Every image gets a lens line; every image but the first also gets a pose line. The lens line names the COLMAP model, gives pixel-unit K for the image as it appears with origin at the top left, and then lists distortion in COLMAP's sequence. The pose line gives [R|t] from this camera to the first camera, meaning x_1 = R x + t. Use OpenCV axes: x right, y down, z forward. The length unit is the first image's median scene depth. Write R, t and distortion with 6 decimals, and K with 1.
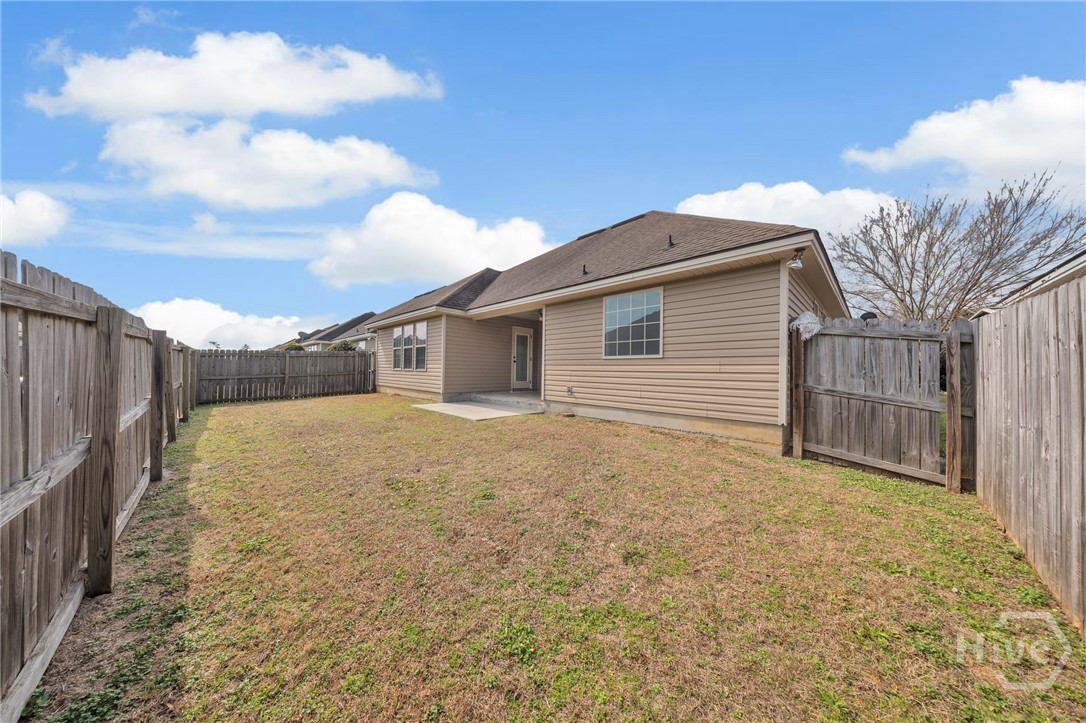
lens RADIAL K [[330.9, 0, 537.4], [0, 330.9, 359.4], [0, 0, 1]] dist [-0.000650, -0.000104]
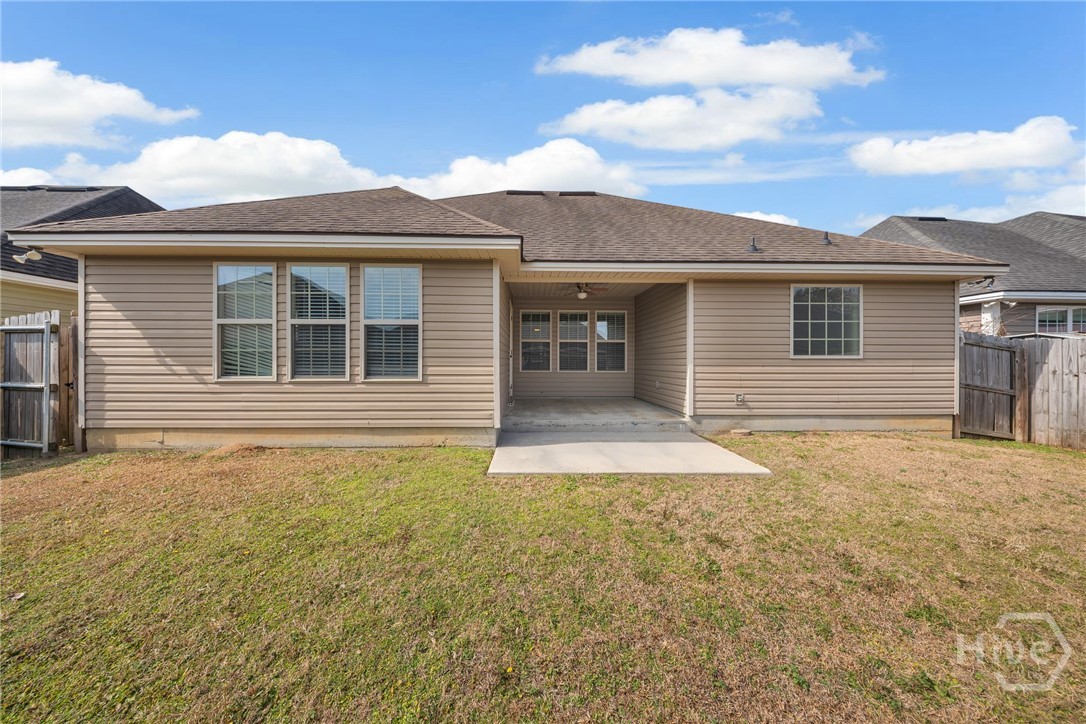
lens RADIAL K [[336.2, 0, 532.4], [0, 336.2, 365.2], [0, 0, 1]] dist [-0.000199, -0.000064]
pose [[0.669118, -0.016866, 0.742965, -1.116406], [-0.014950, 0.999235, 0.036148, -0.007886], [-0.743006, -0.035294, 0.668354, 1.181608]]
